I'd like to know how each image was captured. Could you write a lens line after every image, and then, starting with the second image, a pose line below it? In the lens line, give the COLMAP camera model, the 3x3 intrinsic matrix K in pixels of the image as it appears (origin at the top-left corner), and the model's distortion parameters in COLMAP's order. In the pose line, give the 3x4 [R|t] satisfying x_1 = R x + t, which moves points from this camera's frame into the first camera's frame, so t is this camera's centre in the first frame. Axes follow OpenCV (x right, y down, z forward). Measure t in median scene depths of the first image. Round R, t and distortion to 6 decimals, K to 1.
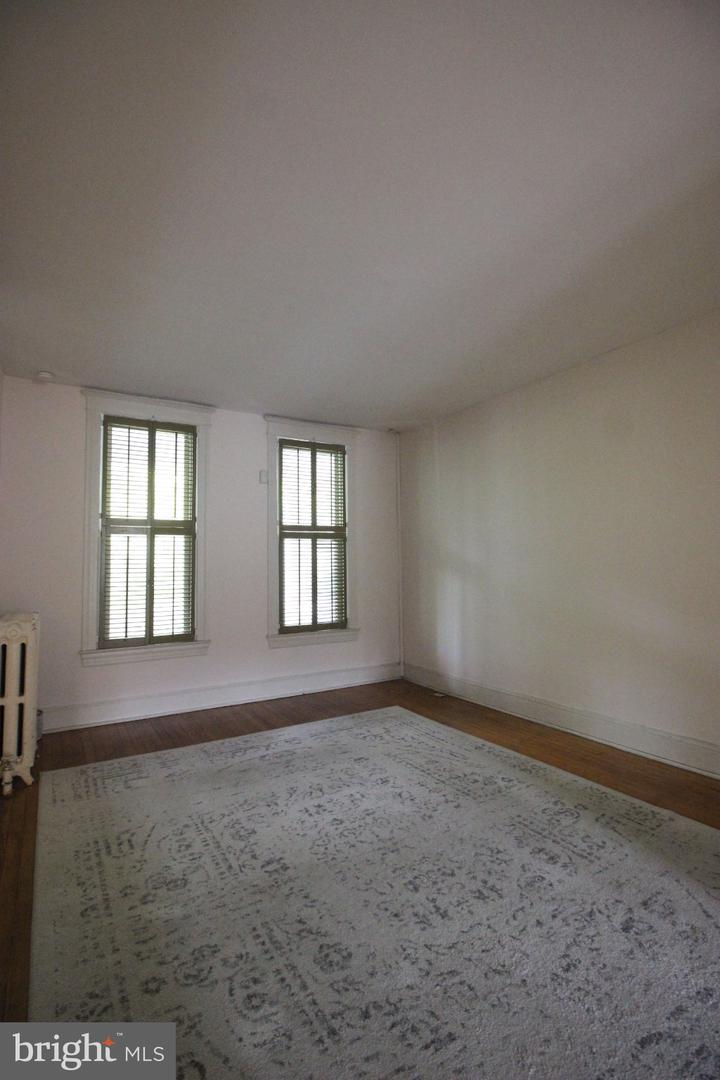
lens RADIAL K [[500.4, 0, 353.7], [0, 500.4, 533.4], [0, 0, 1]] dist [0.001296, -0.013647]
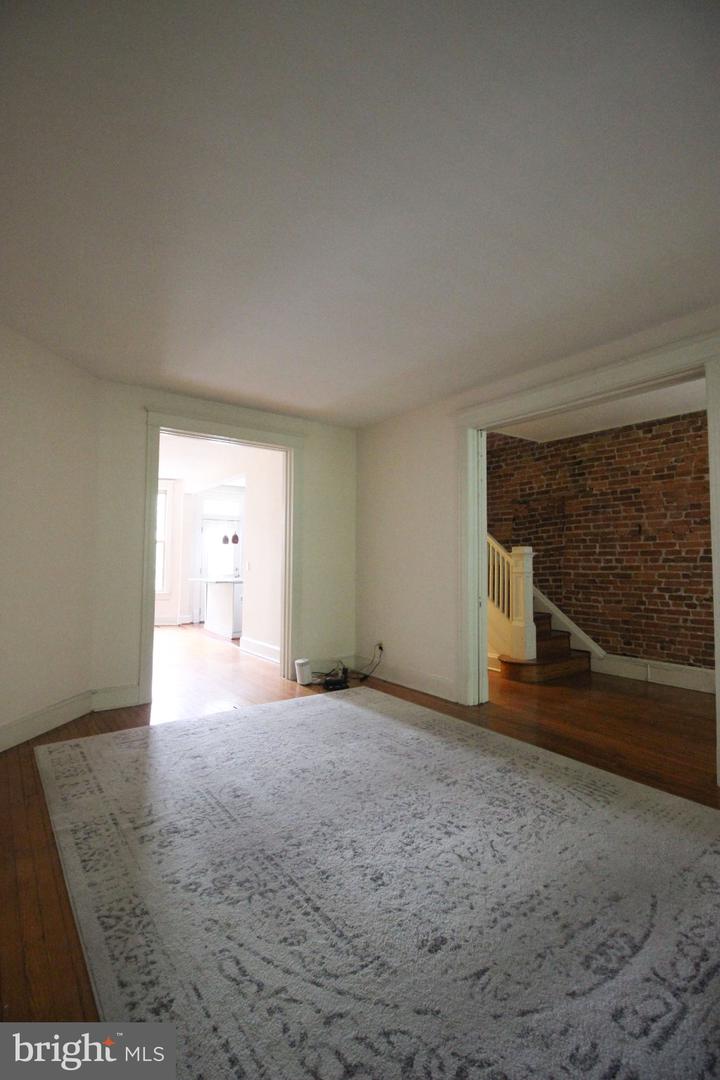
lens RADIAL K [[500.4, 0, 353.7], [0, 500.4, 533.4], [0, 0, 1]] dist [0.001296, -0.013647]
pose [[-0.996033, 0.001002, -0.088976, 0.201824], [0.011210, 0.993382, -0.114307, 0.146865], [0.088273, -0.114851, -0.989453, 2.245309]]
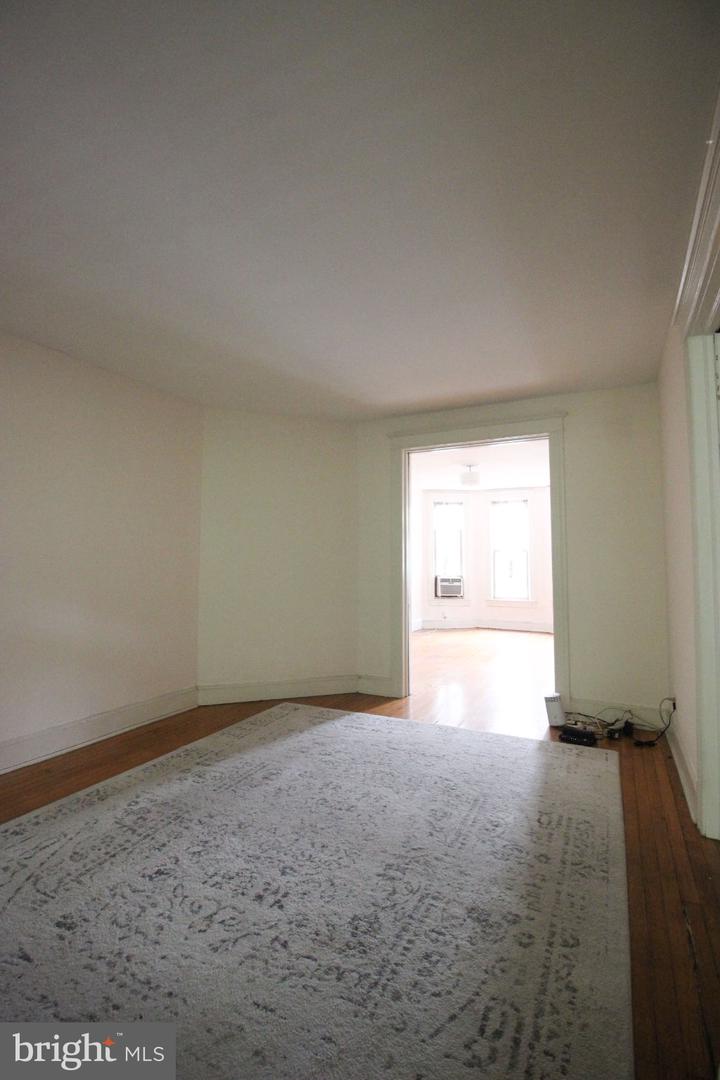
lens RADIAL K [[500.4, 0, 353.7], [0, 500.4, 533.4], [0, 0, 1]] dist [0.001296, -0.013647]
pose [[-0.531605, 0.060285, 0.844845, -0.937773], [-0.050274, 0.993459, -0.102524, 0.095265], [-0.845499, -0.096976, -0.525097, 1.555477]]
